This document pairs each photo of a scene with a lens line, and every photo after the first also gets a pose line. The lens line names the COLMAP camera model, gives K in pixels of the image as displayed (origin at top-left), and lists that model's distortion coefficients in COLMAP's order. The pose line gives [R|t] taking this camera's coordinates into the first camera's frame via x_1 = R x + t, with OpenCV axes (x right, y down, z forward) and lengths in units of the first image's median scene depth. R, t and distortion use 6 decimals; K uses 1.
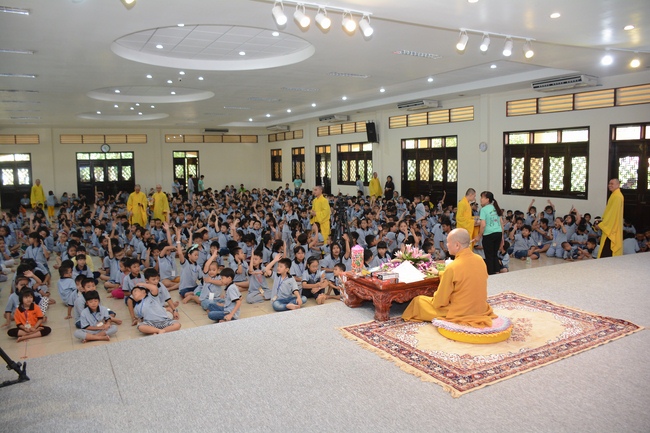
lens RADIAL K [[506.7, 0, 325.0], [0, 506.7, 216.5], [0, 0, 1]] dist [-0.162453, 0.117537]
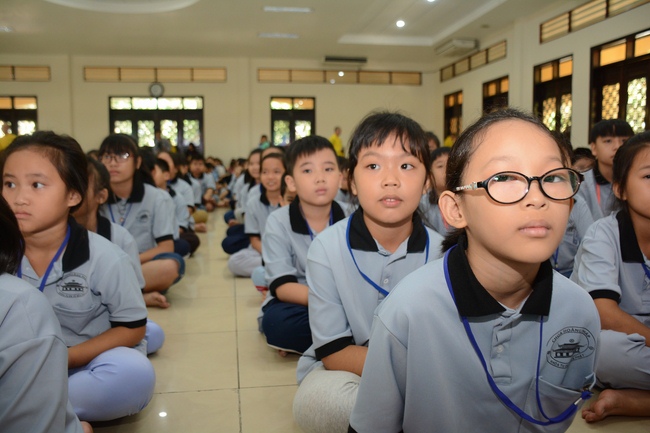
lens RADIAL K [[561.3, 0, 325.0], [0, 561.3, 216.5], [0, 0, 1]] dist [-0.087662, 0.116577]
pose [[0.940092, 0.040130, -0.338550, -0.024177], [-0.042817, 0.999083, -0.000467, 0.007331], [0.338221, 0.014935, 0.940948, 0.513874]]
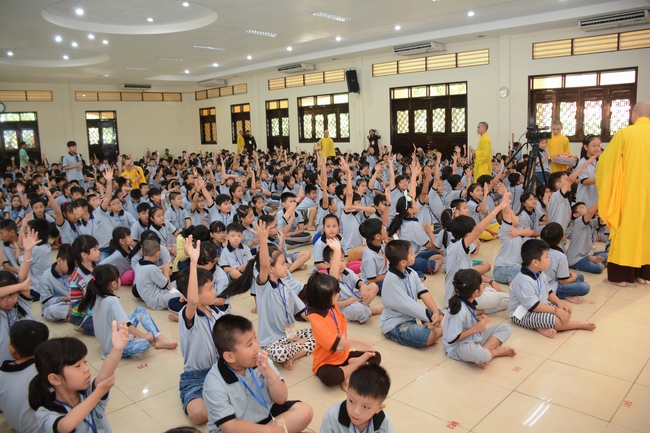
lens RADIAL K [[506.7, 0, 325.0], [0, 506.7, 216.5], [0, 0, 1]] dist [-0.162453, 0.117537]
pose [[0.962357, -0.060090, 0.265063, -0.184464], [0.045049, 0.997030, 0.062470, 0.013687], [-0.268030, -0.048177, 0.962205, 0.128561]]
